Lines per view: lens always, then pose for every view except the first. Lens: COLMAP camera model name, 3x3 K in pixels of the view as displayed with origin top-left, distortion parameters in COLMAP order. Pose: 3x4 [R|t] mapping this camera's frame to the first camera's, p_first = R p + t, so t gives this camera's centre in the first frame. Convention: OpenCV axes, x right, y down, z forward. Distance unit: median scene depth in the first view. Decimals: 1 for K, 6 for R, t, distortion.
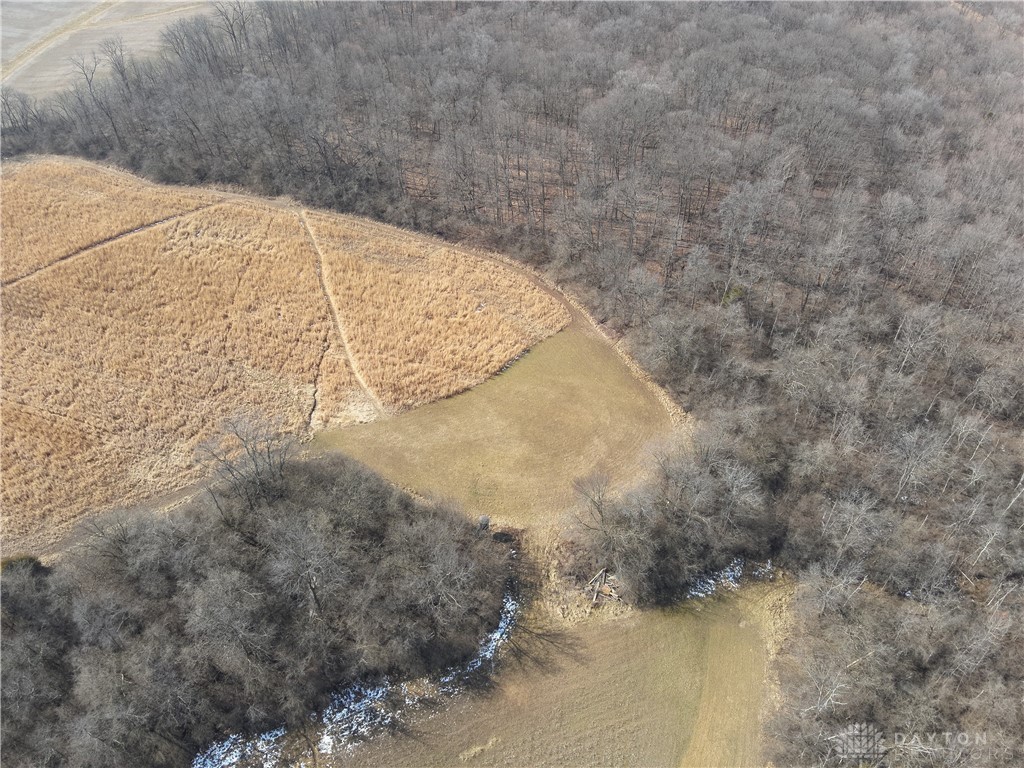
lens RADIAL K [[748.5, 0, 514.4], [0, 748.5, 377.7], [0, 0, 1]] dist [0.101182, -0.197938]
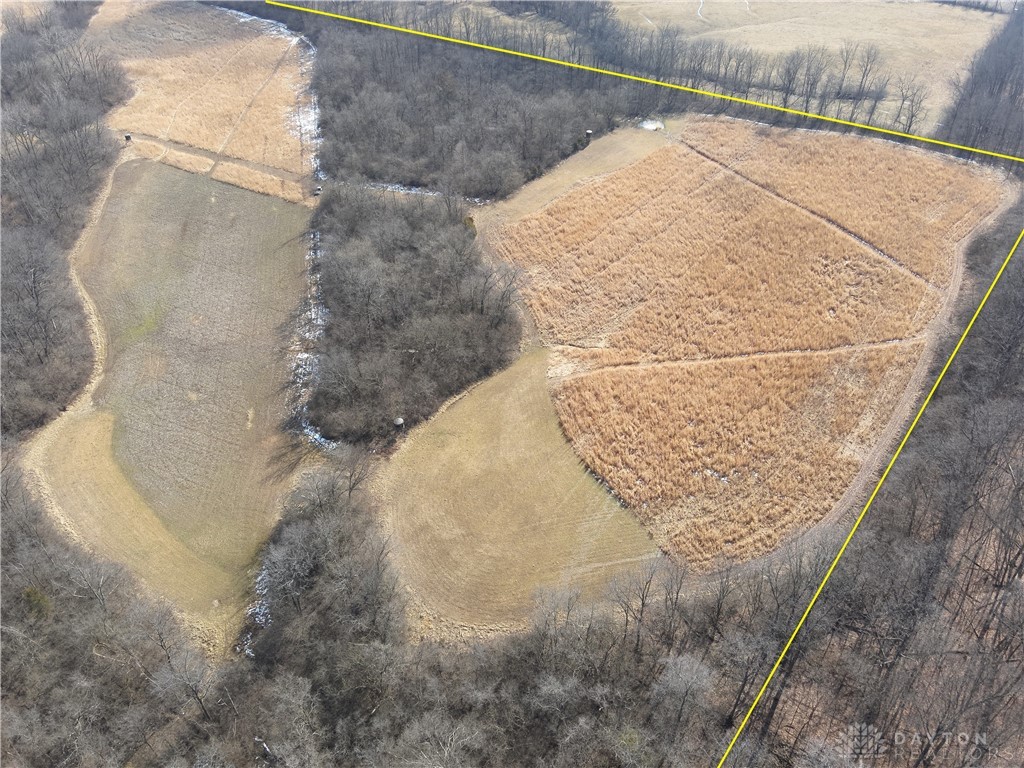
lens RADIAL K [[748.5, 0, 514.4], [0, 748.5, 377.7], [0, 0, 1]] dist [0.101182, -0.197938]
pose [[-0.276451, 0.624782, -0.730221, 0.599300], [-0.636128, 0.450583, 0.626351, -0.570911], [0.720358, 0.637669, 0.272877, 0.653706]]
